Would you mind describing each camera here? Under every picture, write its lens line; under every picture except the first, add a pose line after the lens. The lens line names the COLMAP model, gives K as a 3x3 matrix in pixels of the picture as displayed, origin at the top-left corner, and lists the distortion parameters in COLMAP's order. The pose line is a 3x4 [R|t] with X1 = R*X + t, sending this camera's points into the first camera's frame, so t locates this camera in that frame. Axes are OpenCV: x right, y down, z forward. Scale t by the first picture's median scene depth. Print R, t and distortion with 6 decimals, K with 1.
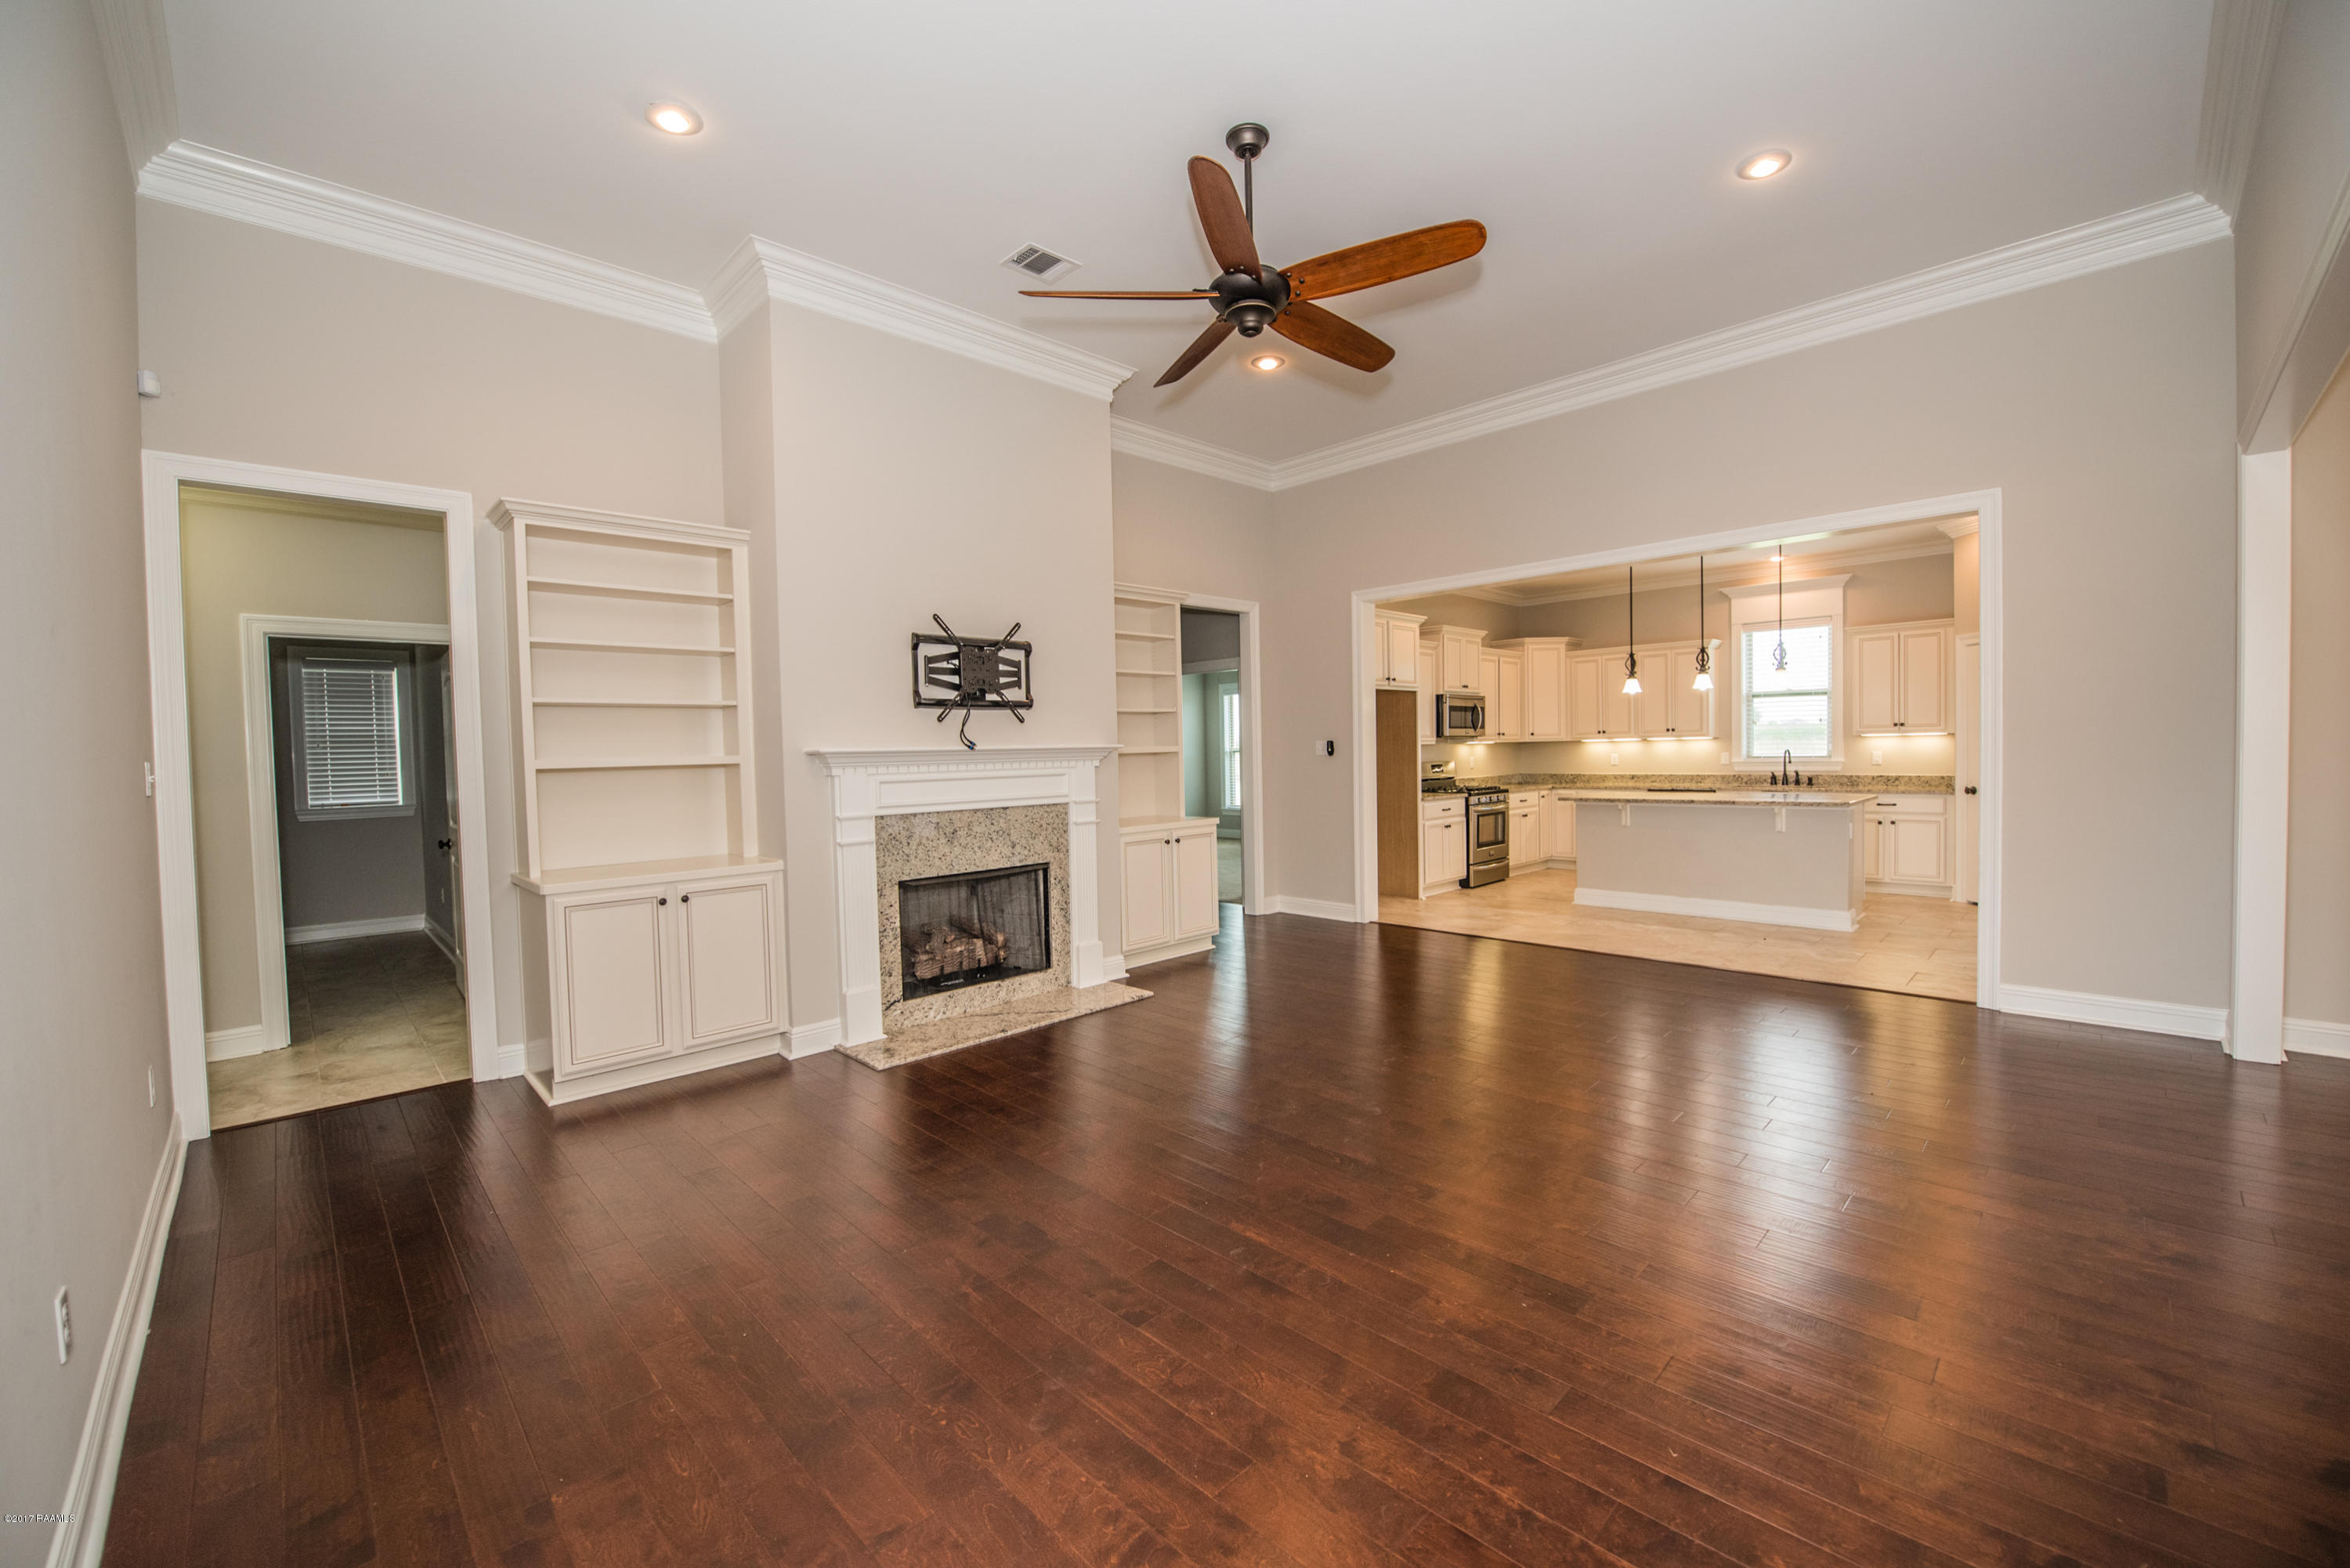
lens RADIAL K [[941.9, 0, 1159.6], [0, 941.9, 778.4], [0, 0, 1]] dist [-0.020729, -0.000450]
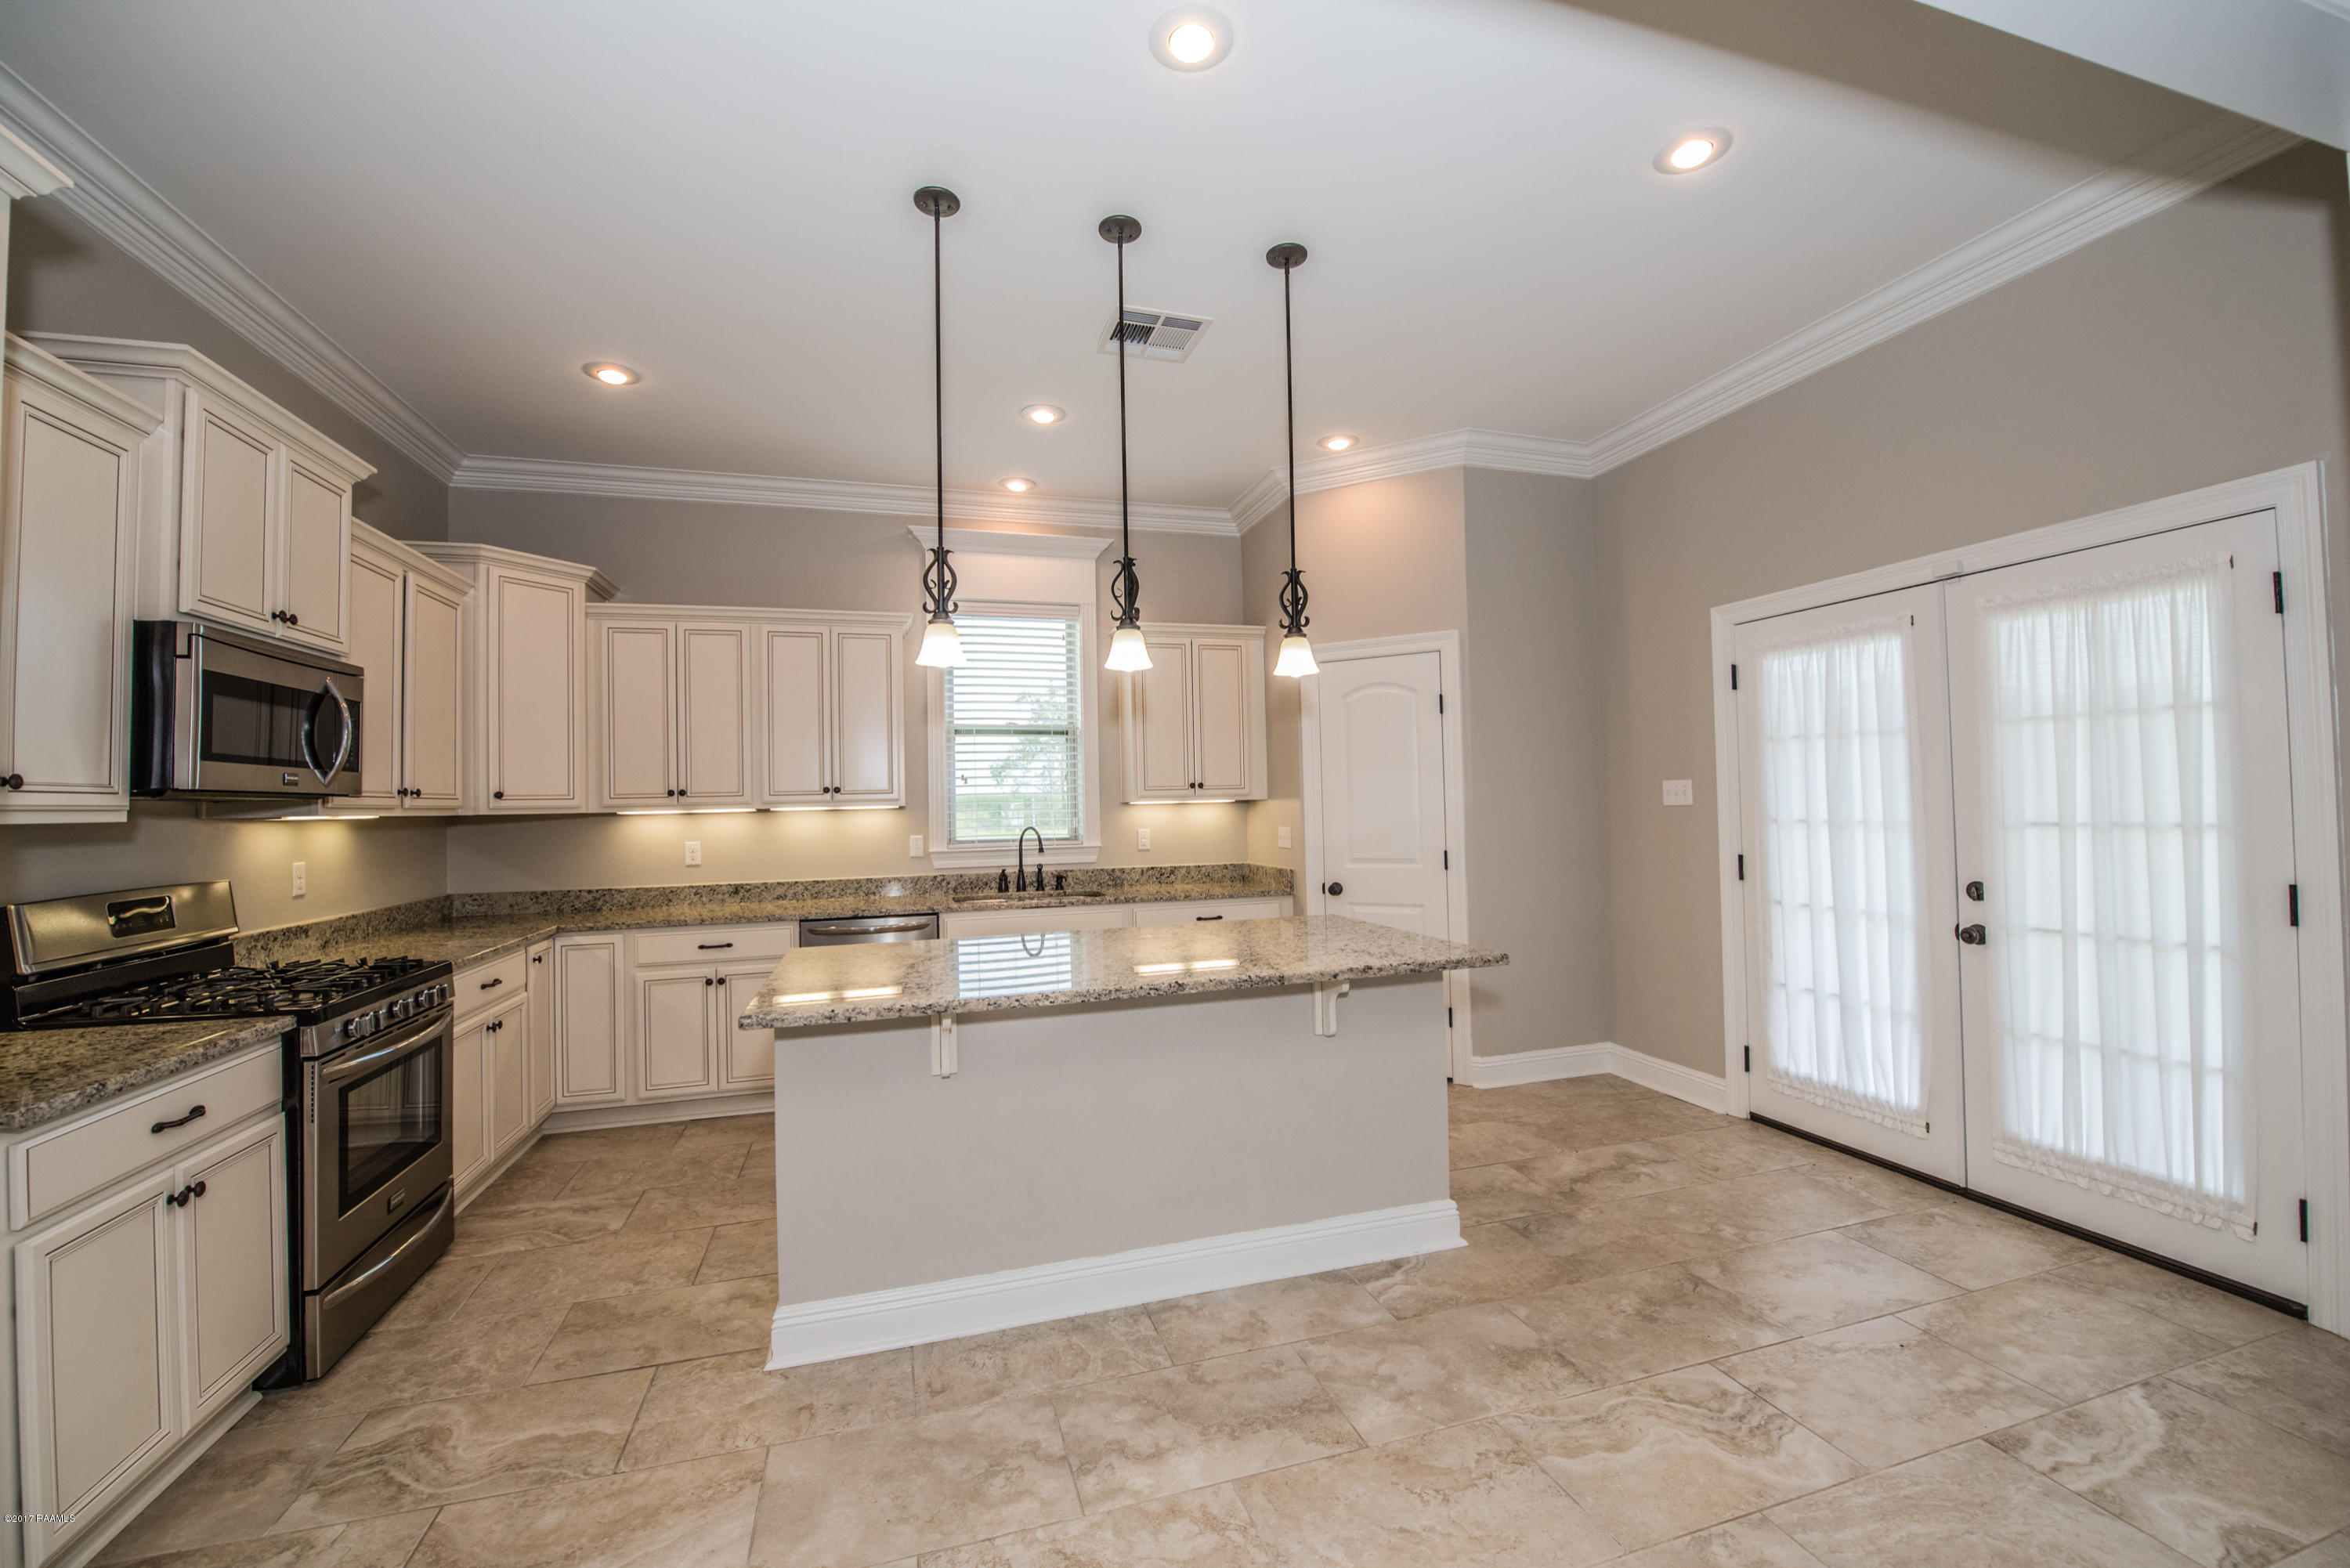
lens RADIAL K [[941.9, 0, 1191.7], [0, 941.9, 778.0], [0, 0, 1]] dist [-0.020729, -0.000450]
pose [[0.438169, 0.033528, 0.898267, 0.201782], [0.039409, 0.997627, -0.056460, -0.024360], [-0.898028, 0.060139, 0.435808, 0.649509]]
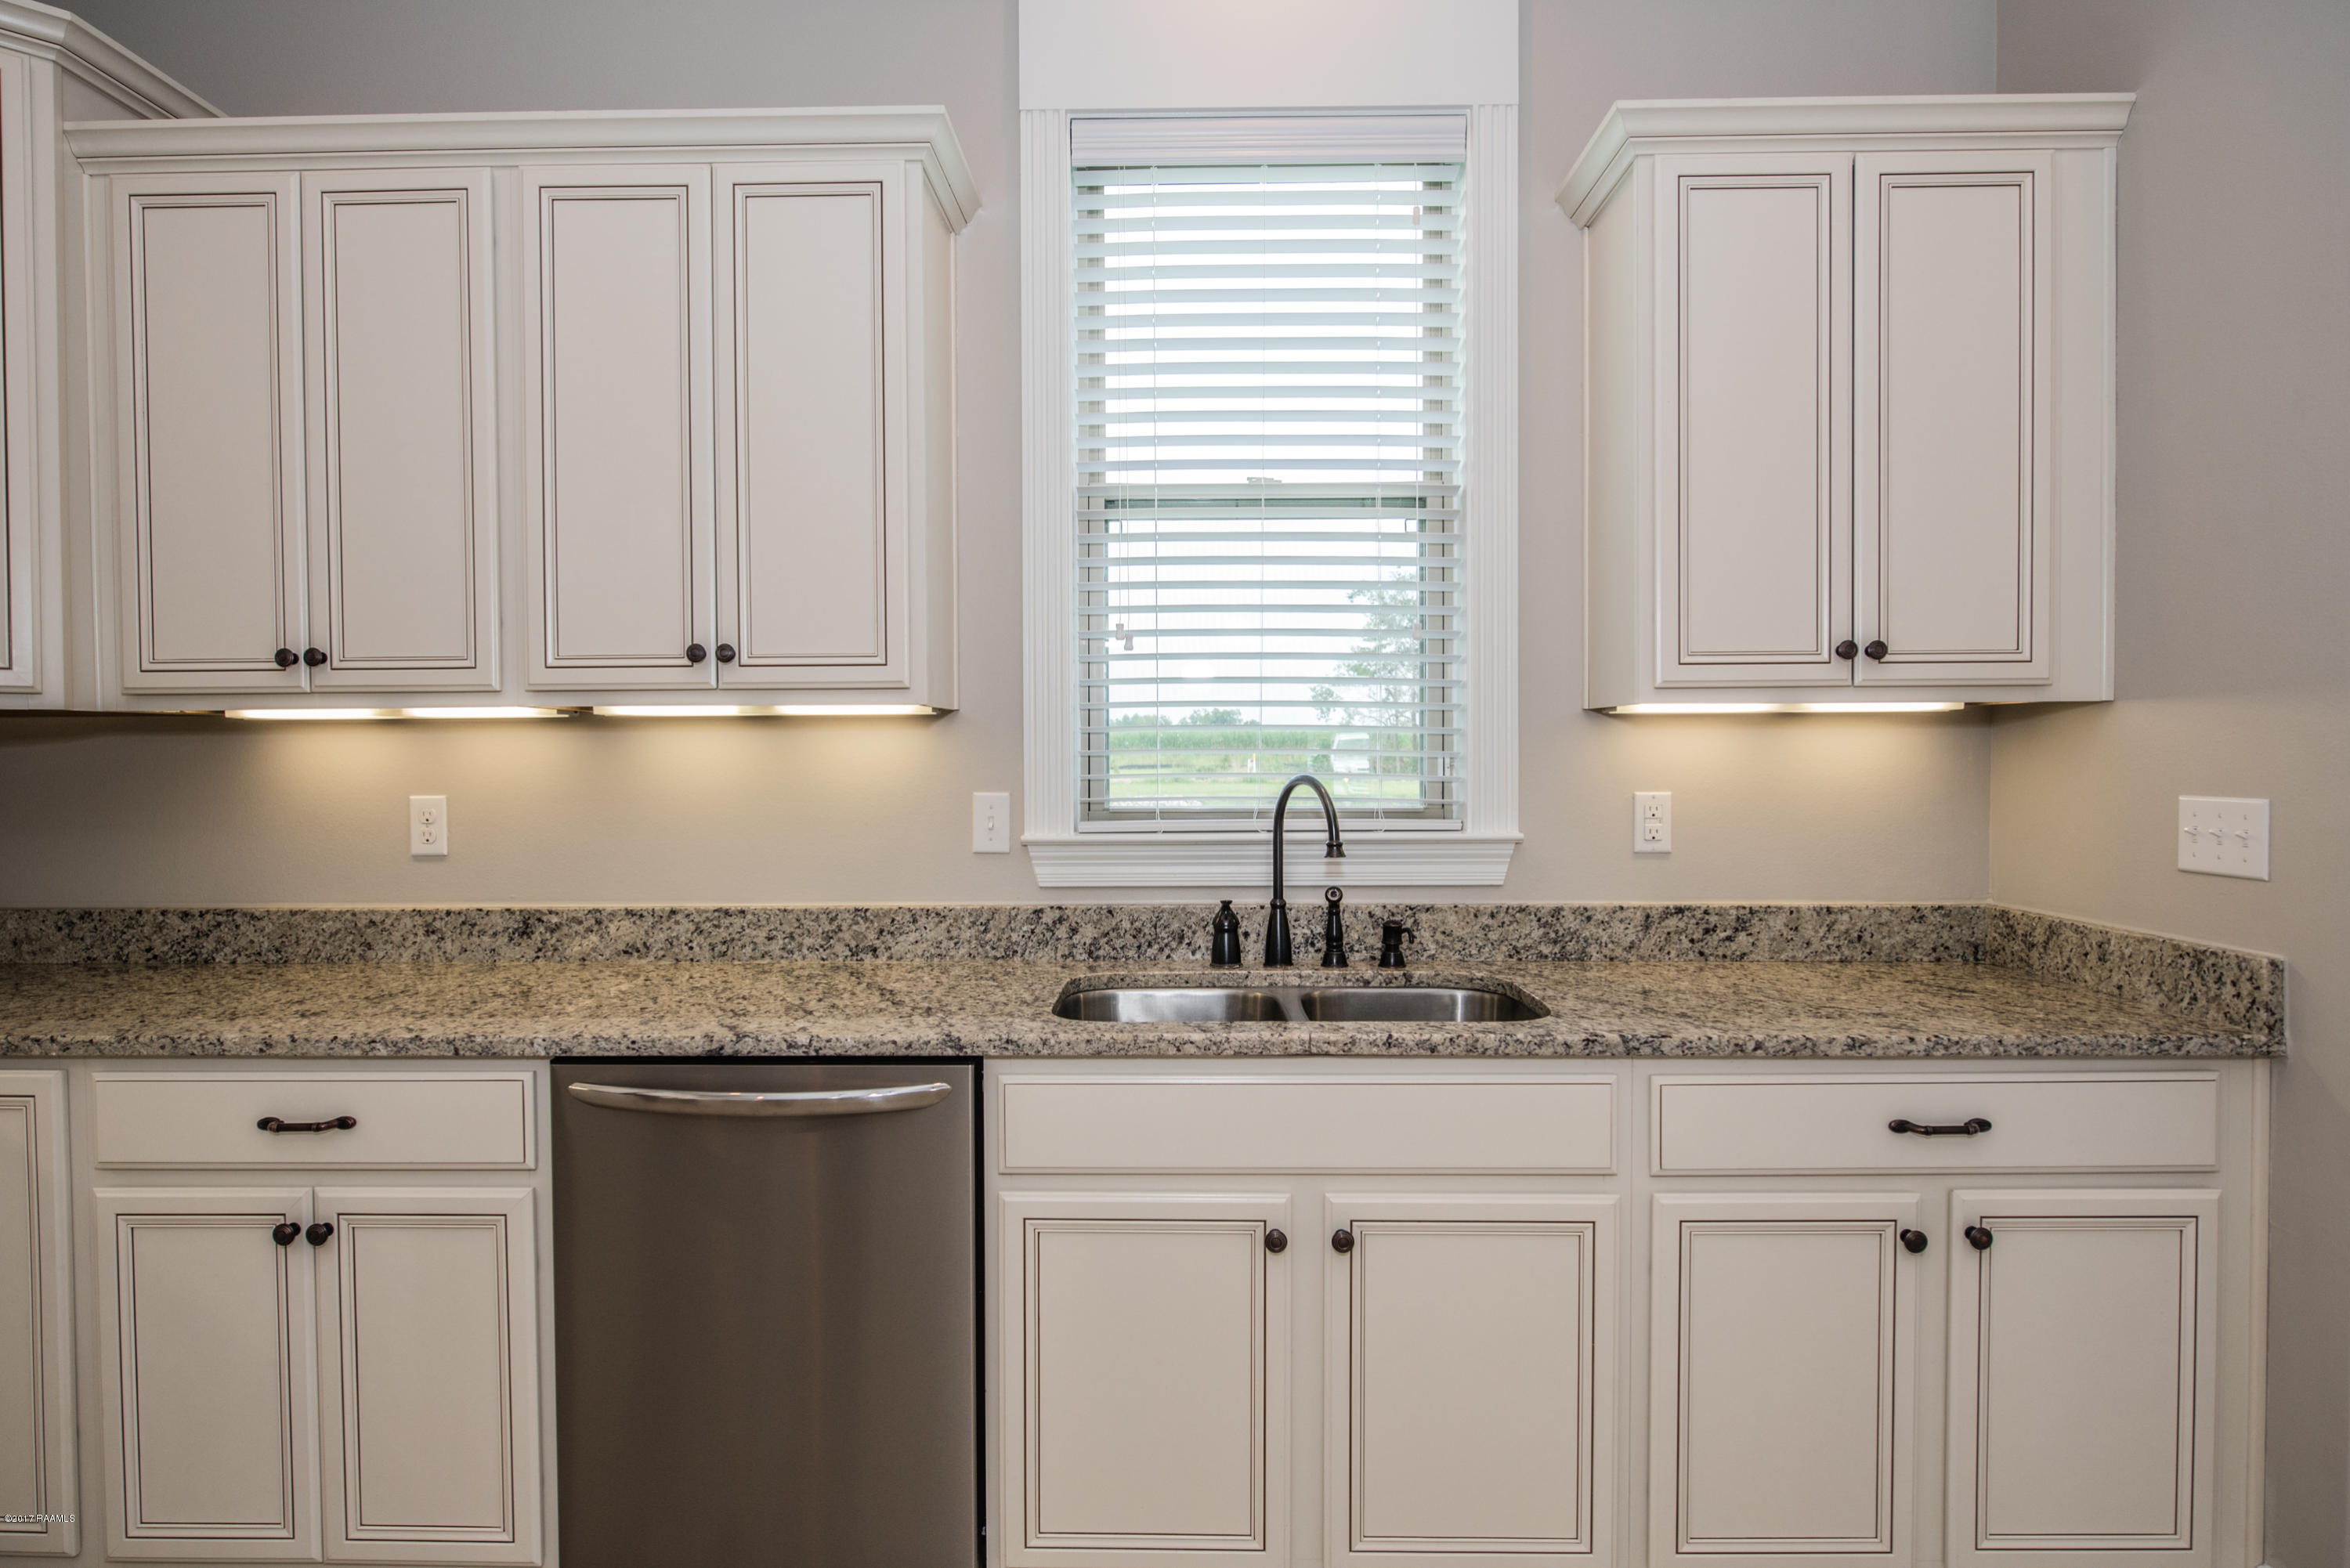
lens RADIAL K [[1253.6, 0, 1174.5], [0, 1253.6, 777.4], [0, 0, 1]] dist [0.001173, -0.000075]
pose [[0.703985, -0.002831, 0.710209, 0.467924], [0.012592, 0.999885, -0.008495, -0.028628], [-0.710103, 0.014924, 0.703940, 0.824477]]
